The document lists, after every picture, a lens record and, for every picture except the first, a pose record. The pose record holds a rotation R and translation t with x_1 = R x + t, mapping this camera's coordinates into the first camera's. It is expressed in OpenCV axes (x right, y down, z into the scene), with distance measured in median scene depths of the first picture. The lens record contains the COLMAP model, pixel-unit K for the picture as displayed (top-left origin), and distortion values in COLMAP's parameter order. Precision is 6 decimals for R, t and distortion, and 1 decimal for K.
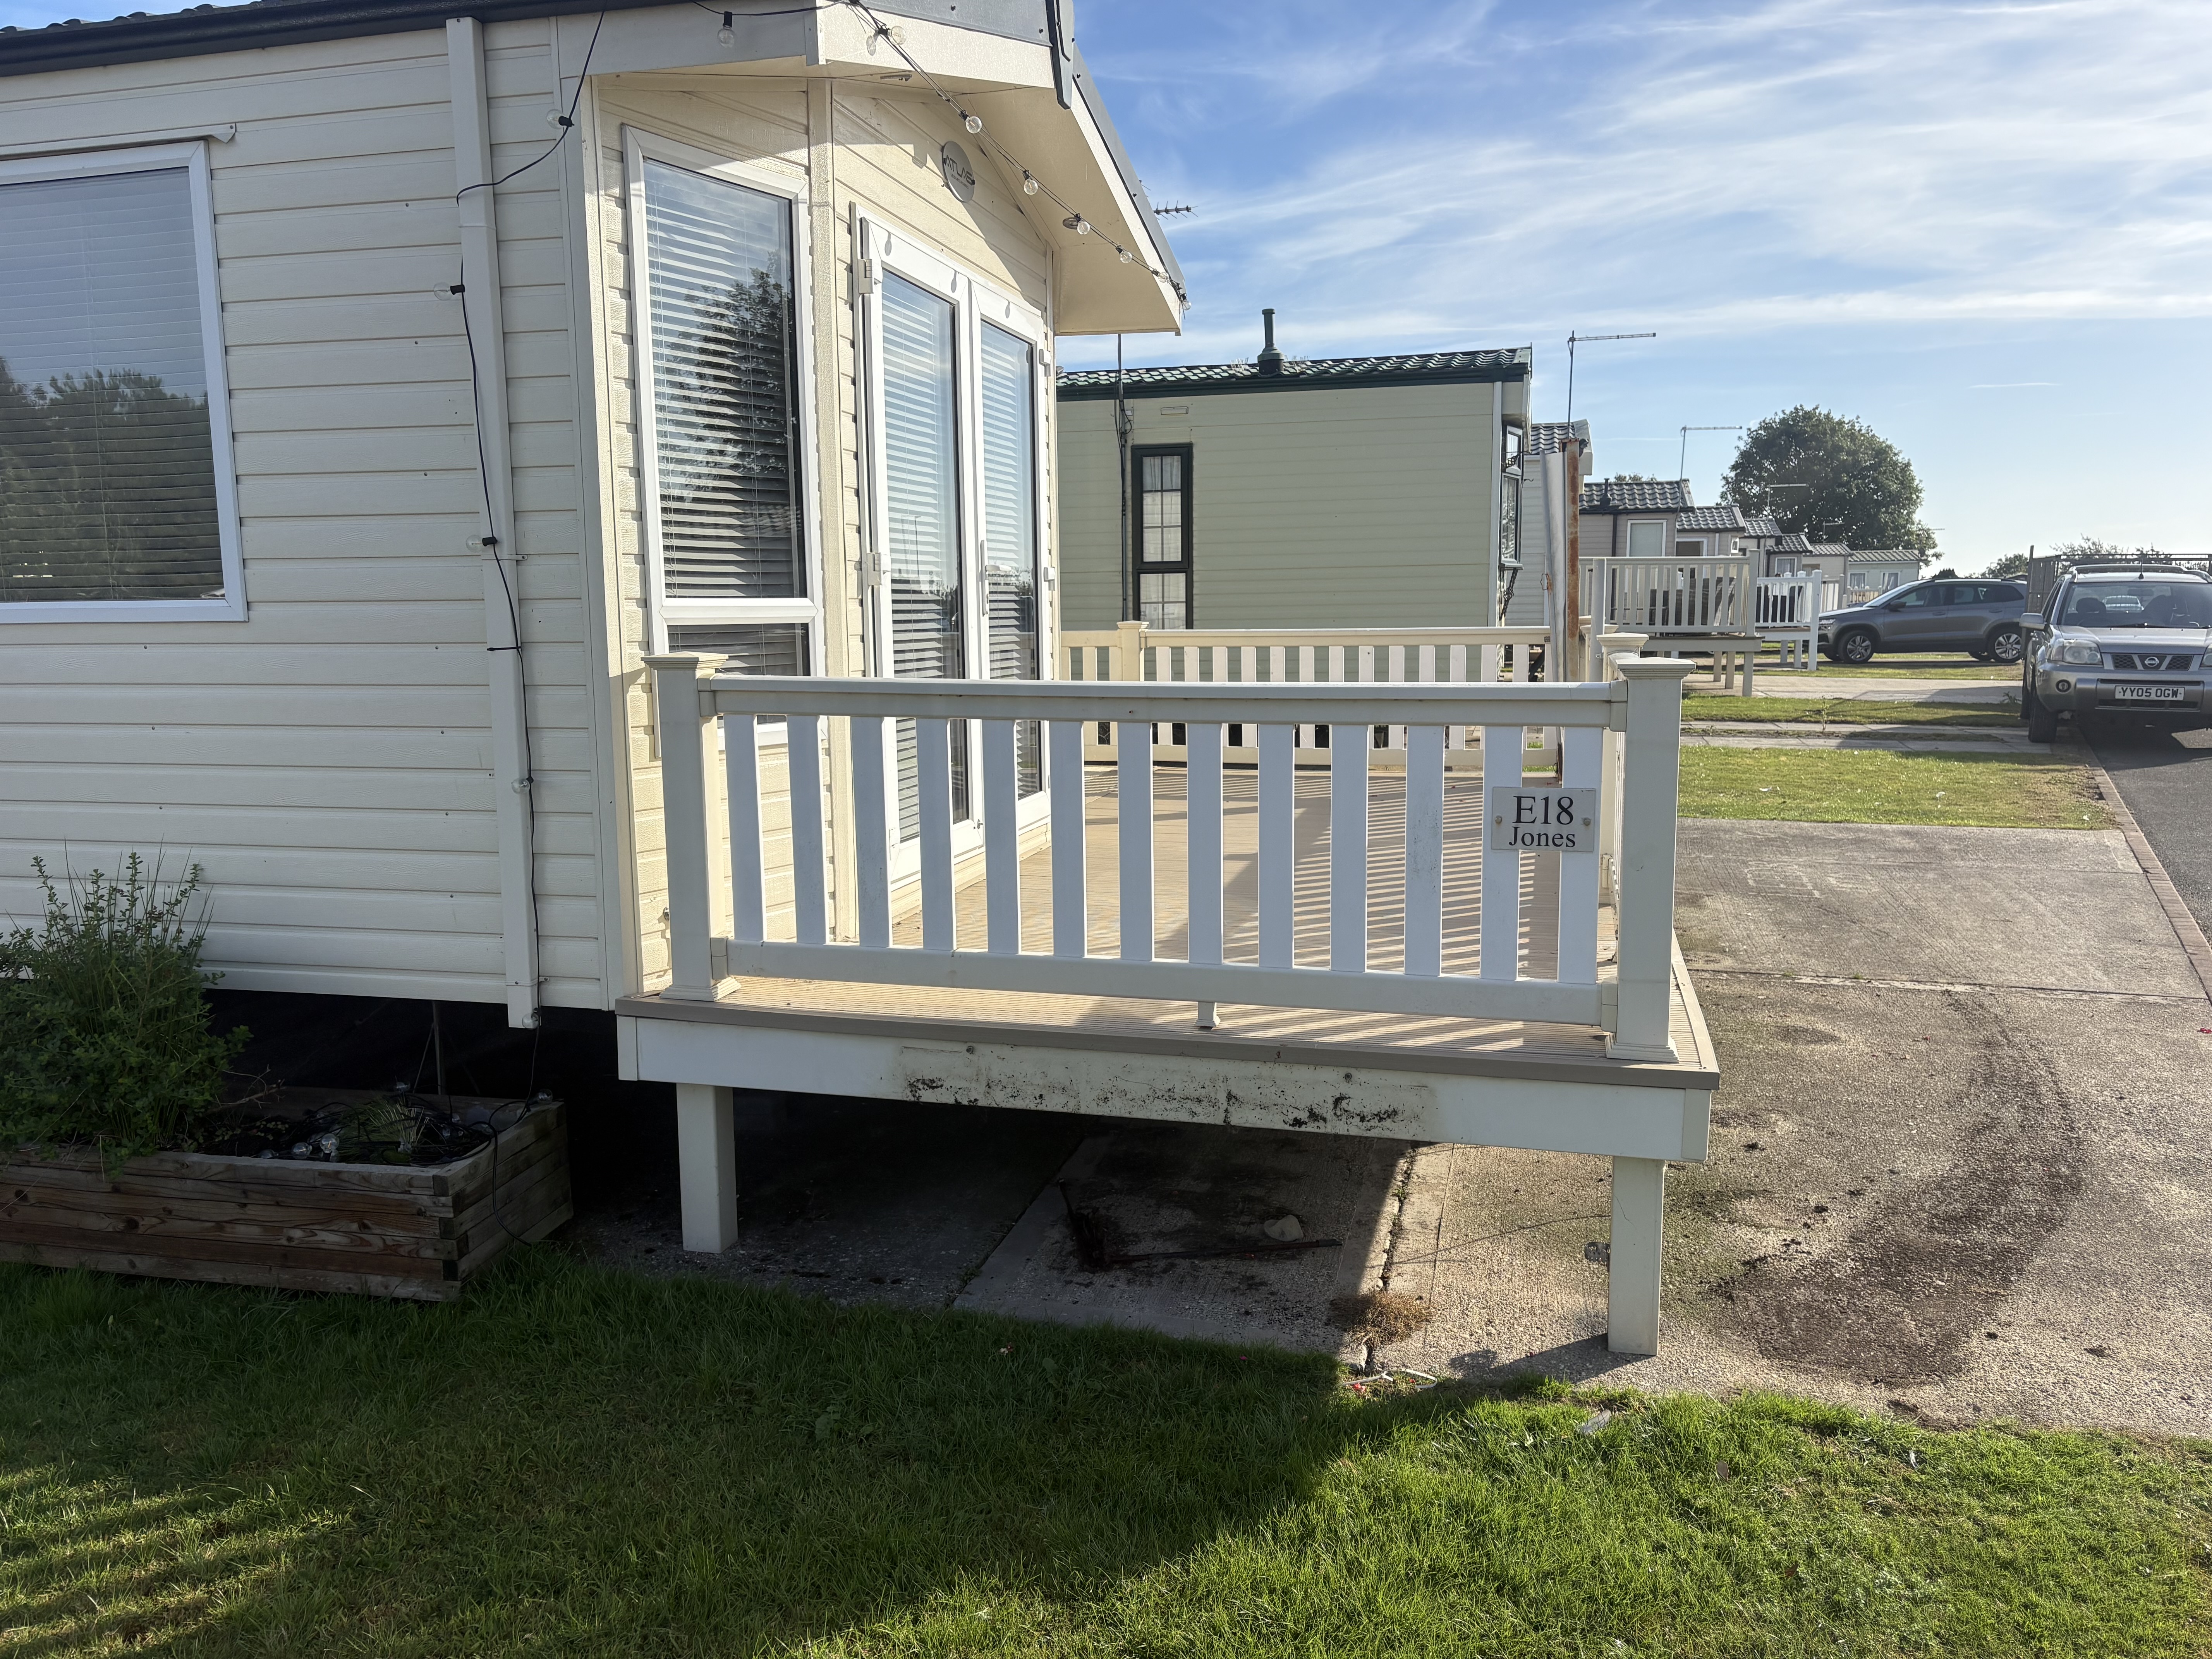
lens RADIAL K [[1667.7, 0, 1105.8], [0, 1667.7, 829.4], [0, 0, 1]] dist [0.033968, -0.011477]
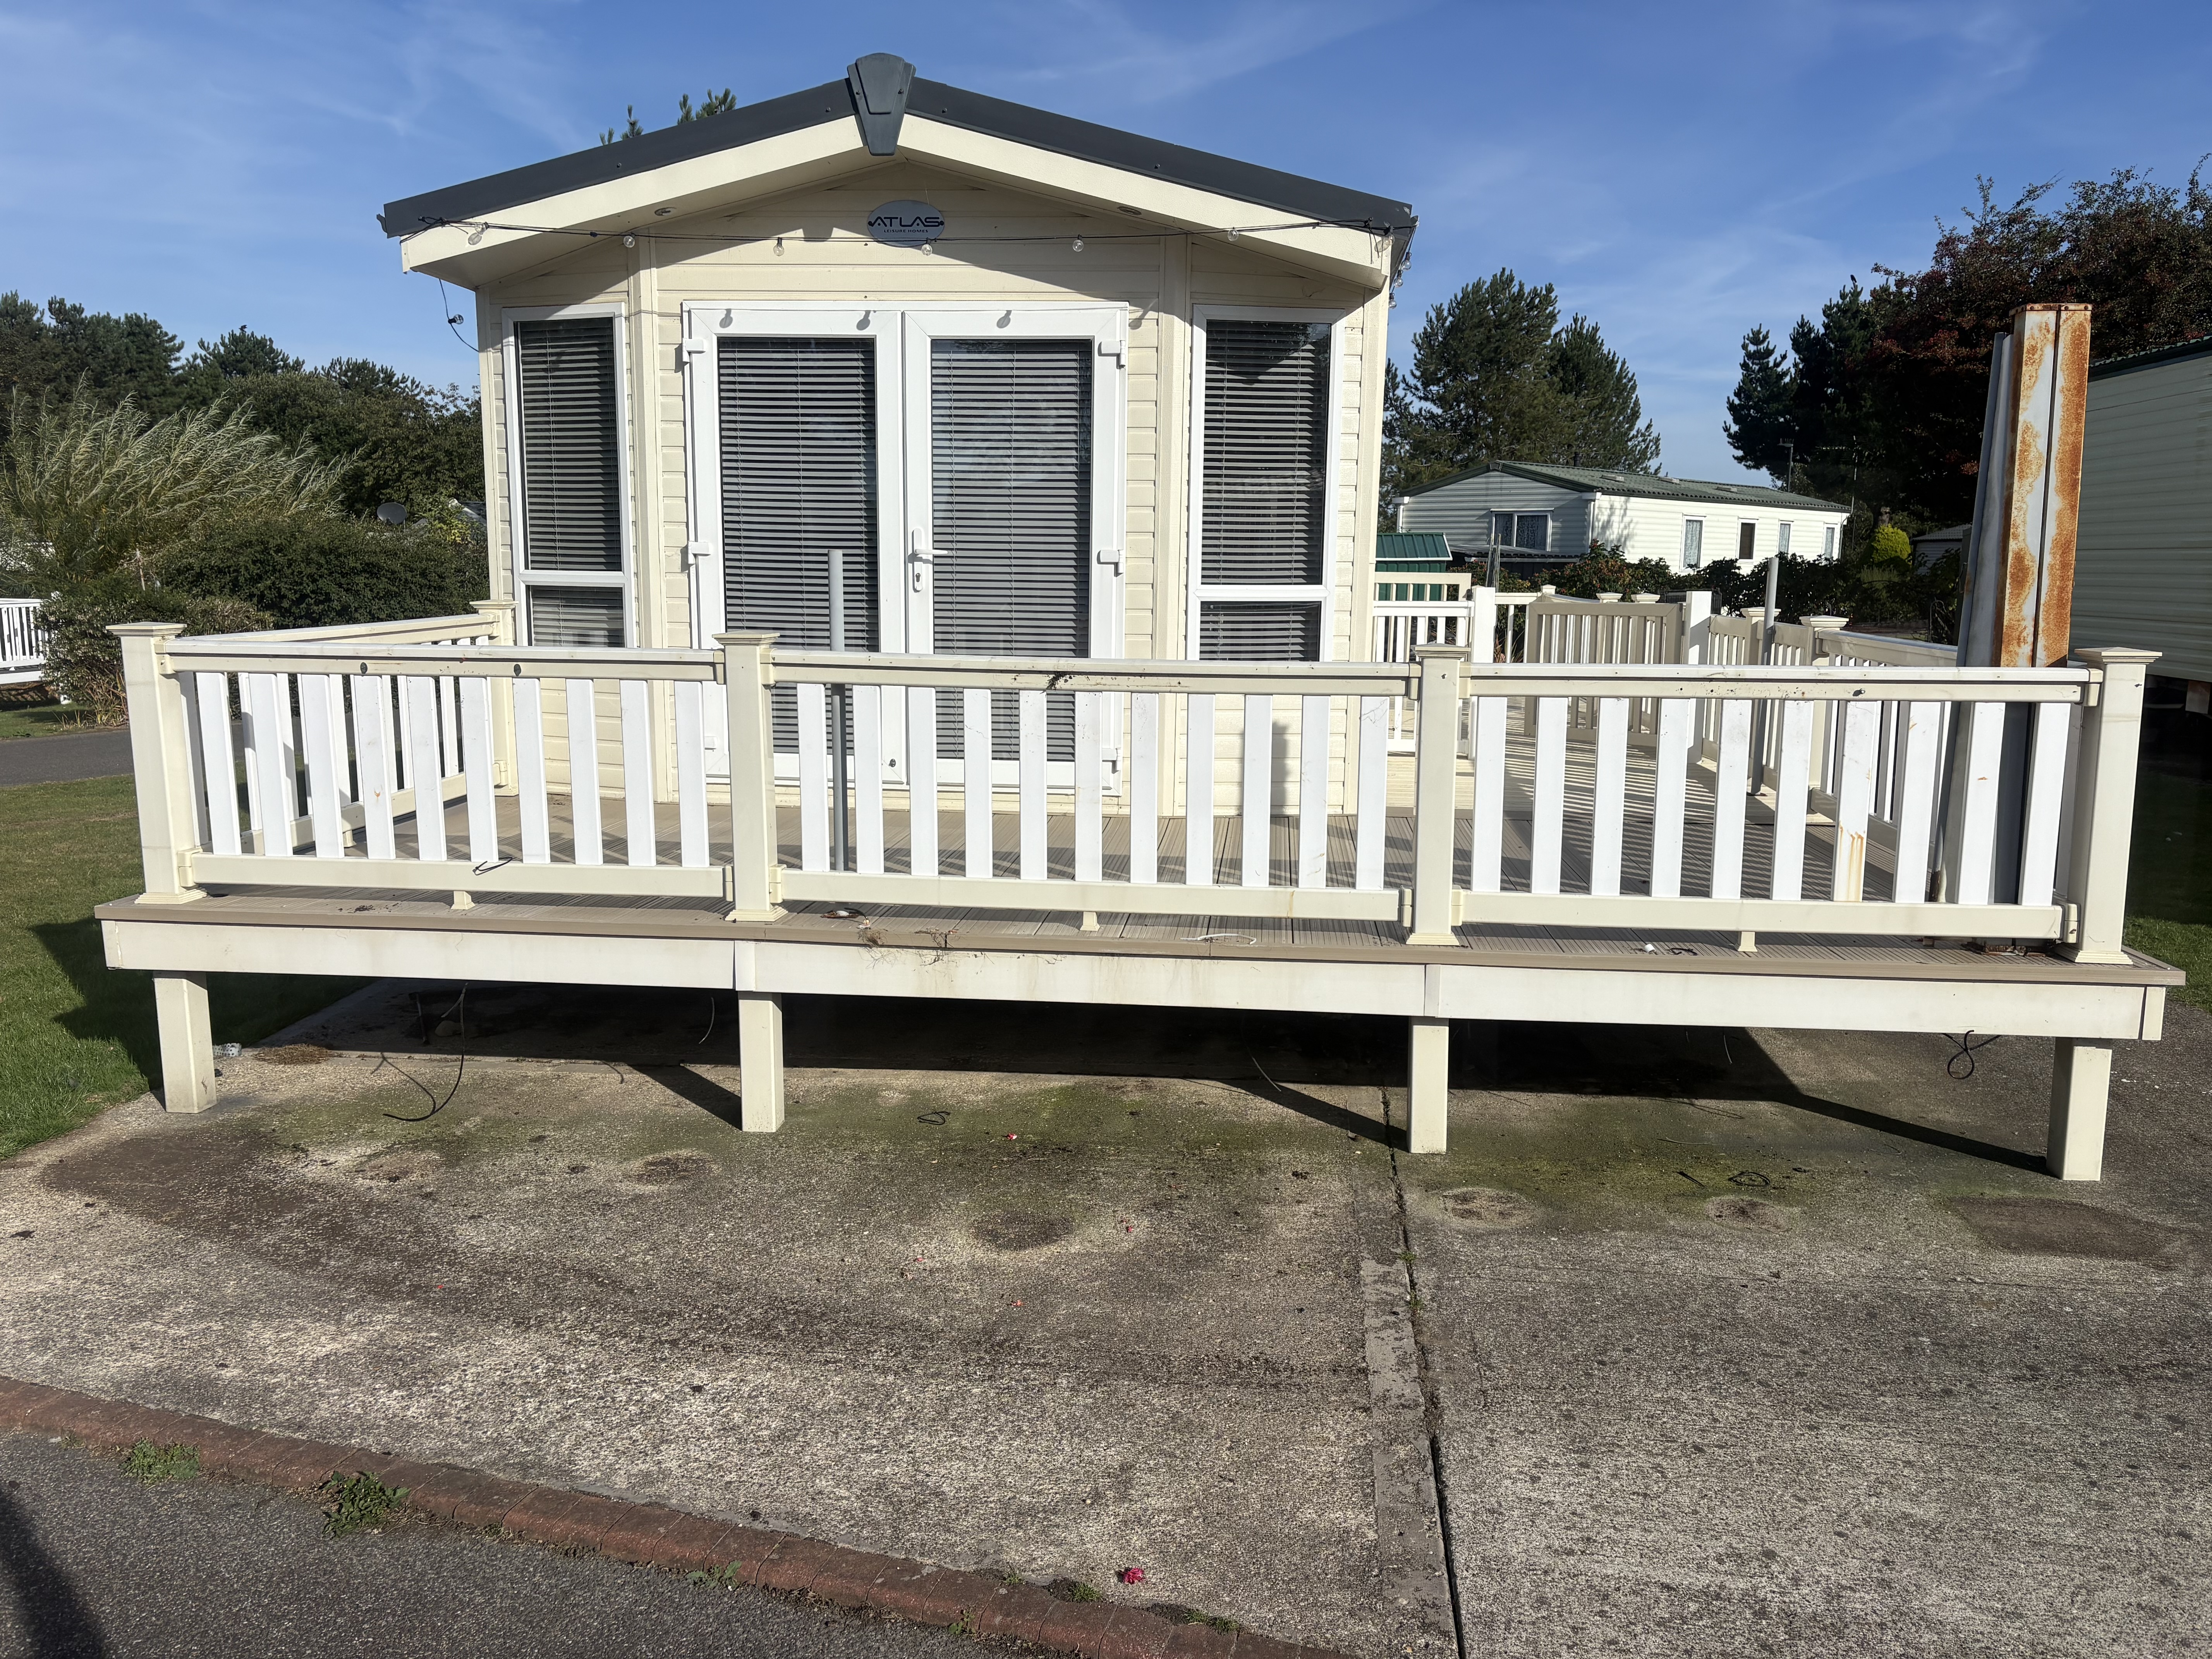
lens RADIAL K [[1667.7, 0, 1108.1], [0, 1667.7, 827.0], [0, 0, 1]] dist [0.033968, -0.011477]
pose [[0.152936, 0.168683, -0.973733, 1.490766], [-0.148981, 0.977999, 0.146023, -0.207939], [0.976942, 0.122735, 0.174702, 1.240955]]
